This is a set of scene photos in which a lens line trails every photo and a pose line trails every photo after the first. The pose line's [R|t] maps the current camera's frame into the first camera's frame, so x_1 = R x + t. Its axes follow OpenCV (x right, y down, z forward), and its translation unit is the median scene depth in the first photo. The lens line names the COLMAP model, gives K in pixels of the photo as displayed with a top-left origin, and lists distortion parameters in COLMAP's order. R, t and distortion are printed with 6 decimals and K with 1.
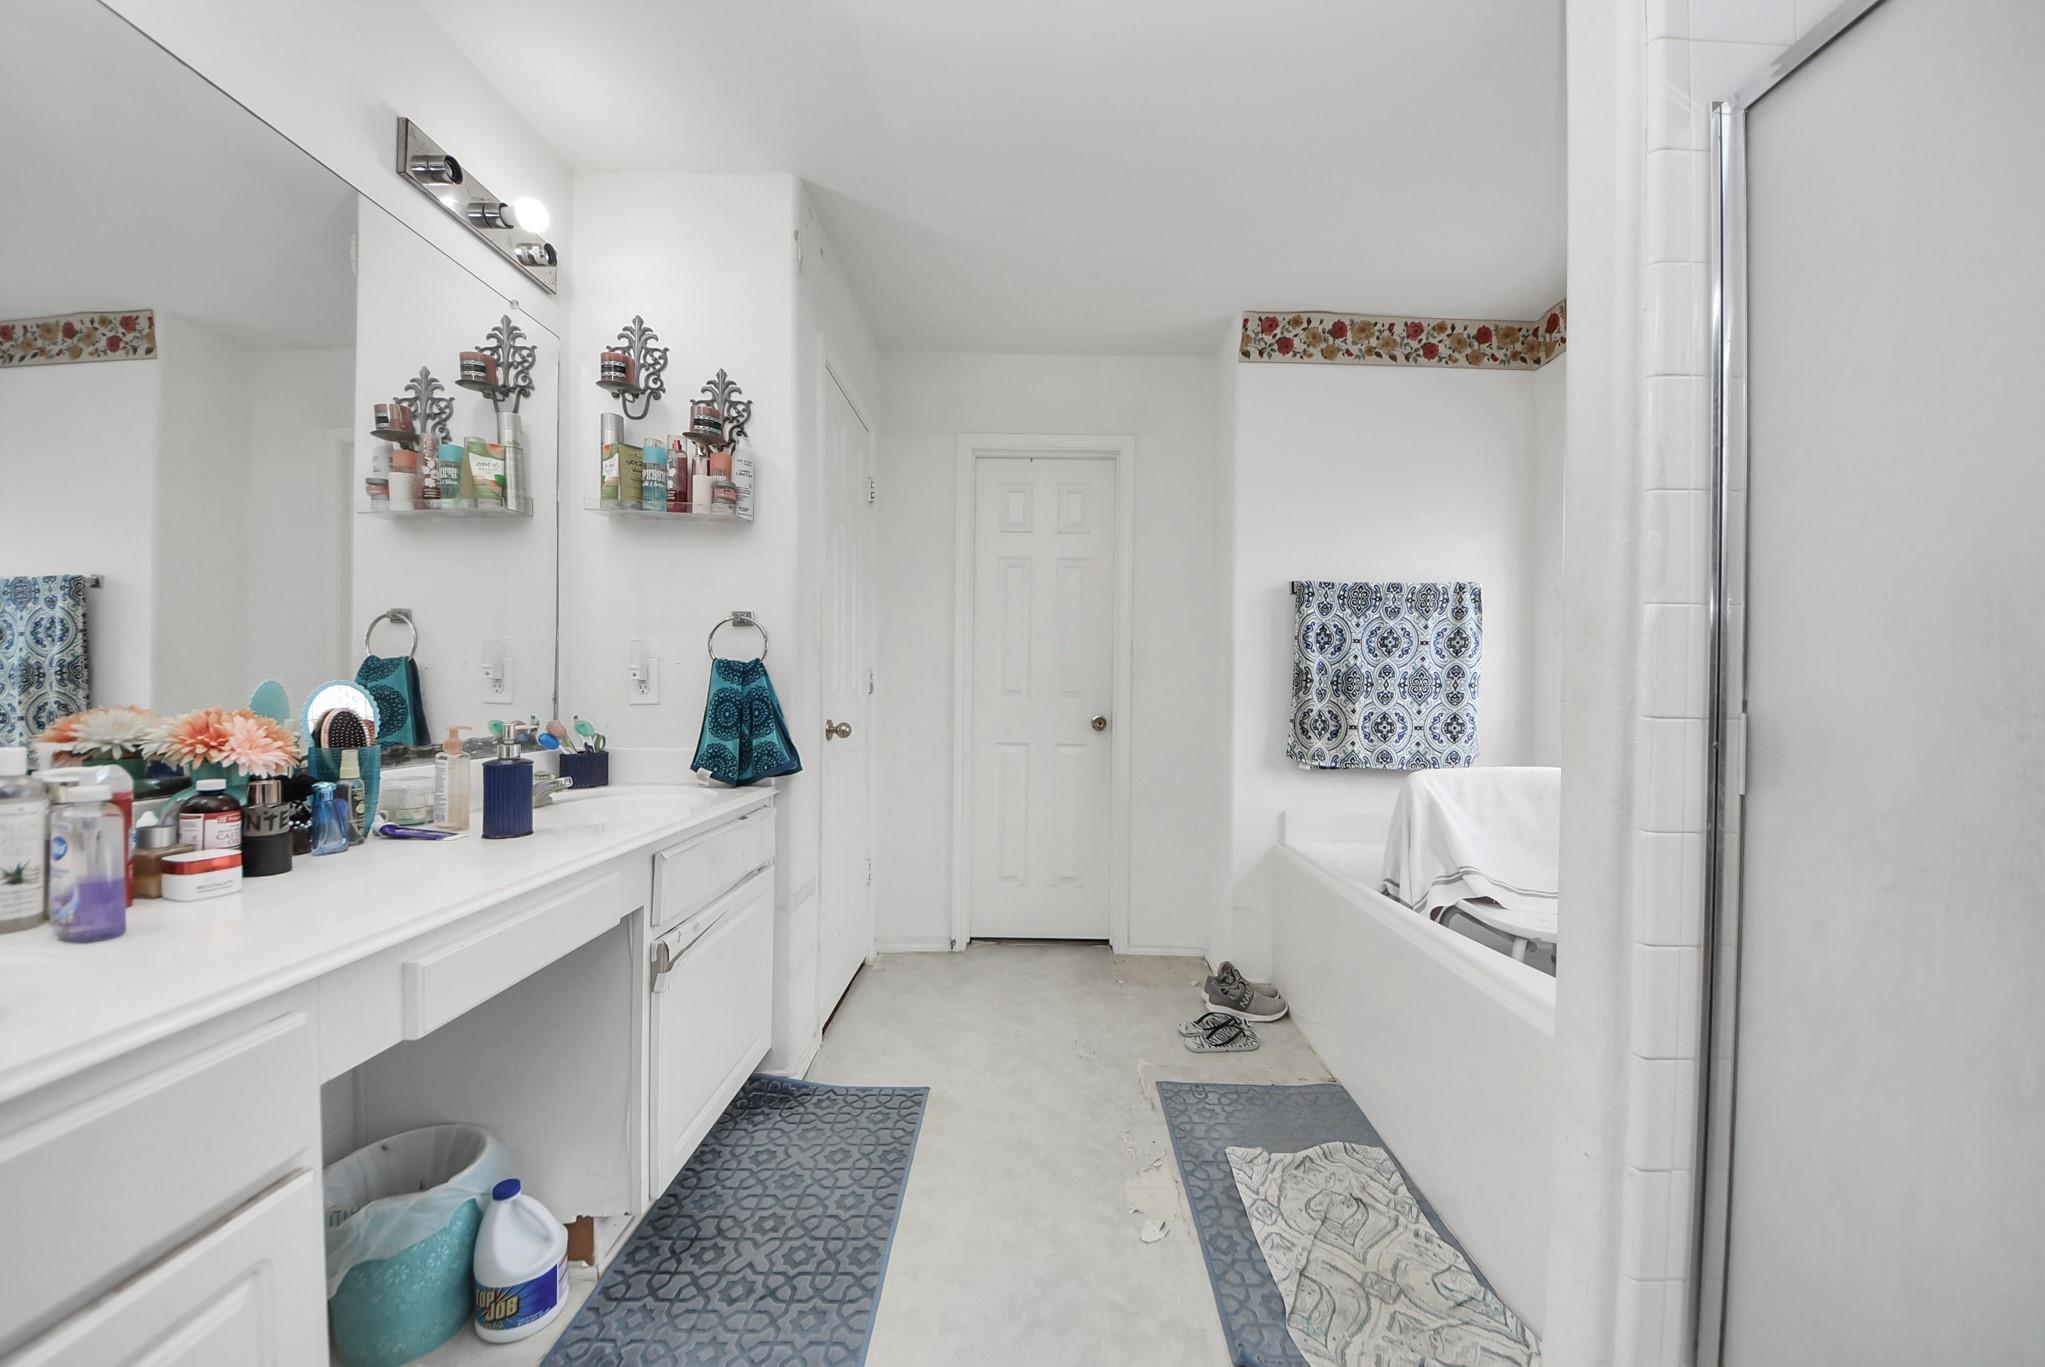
lens RADIAL K [[737.8, 0, 1039.5], [0, 737.8, 688.7], [0, 0, 1]] dist [0.005094, -0.005144]
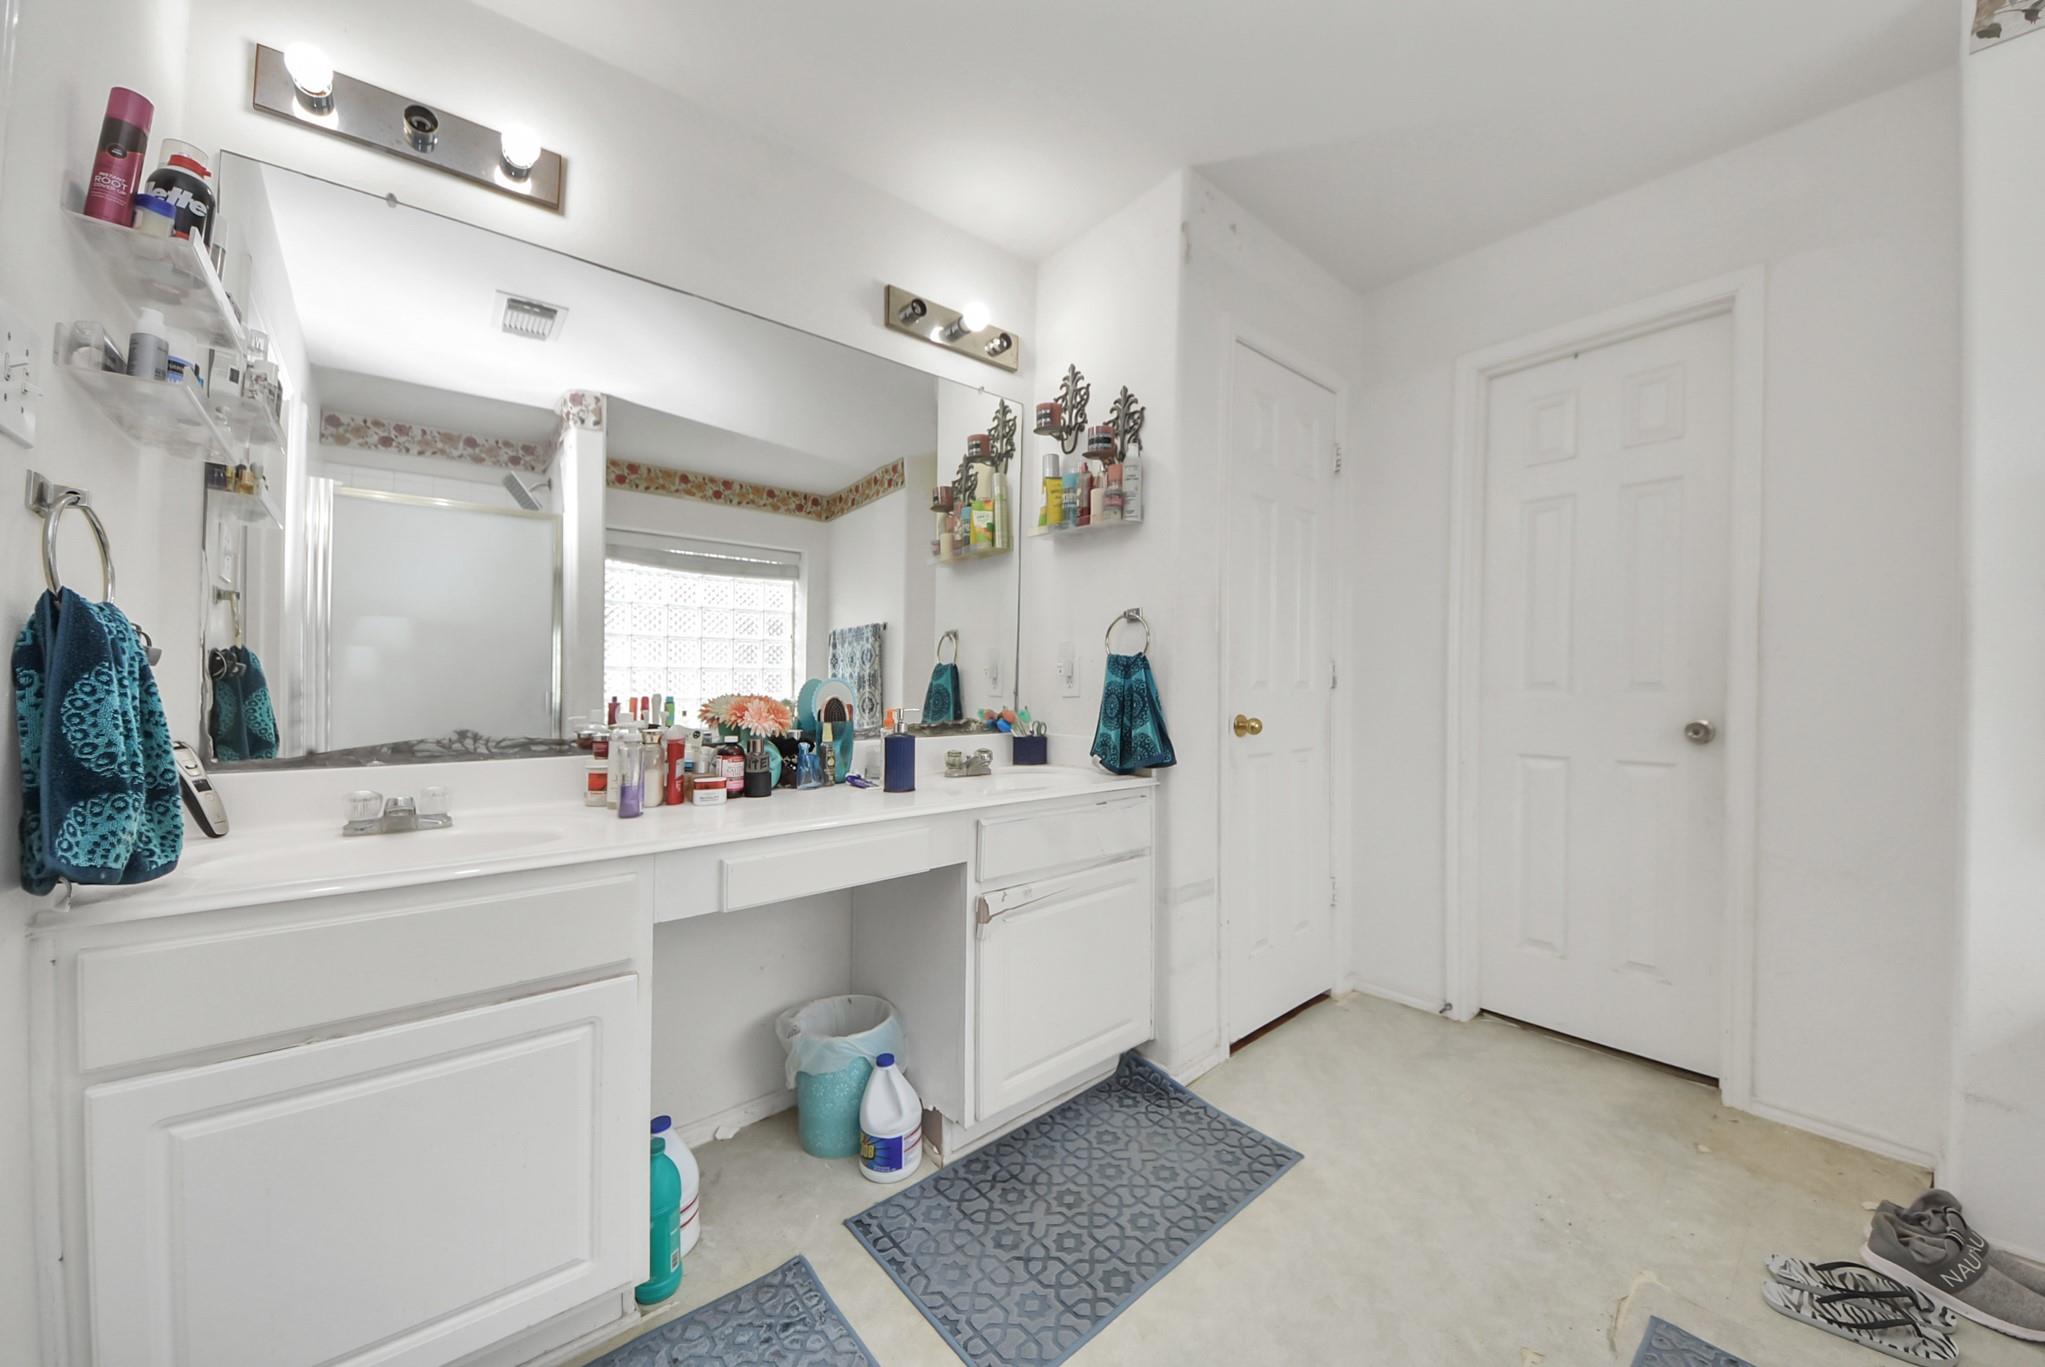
lens RADIAL K [[737.8, 0, 1022.4], [0, 737.8, 671.1], [0, 0, 1]] dist [0.005094, -0.005144]
pose [[0.647391, -0.026504, -0.761697, 0.295383], [0.004530, 0.999511, -0.030928, 0.015666], [0.762145, 0.016572, 0.647194, 0.204347]]
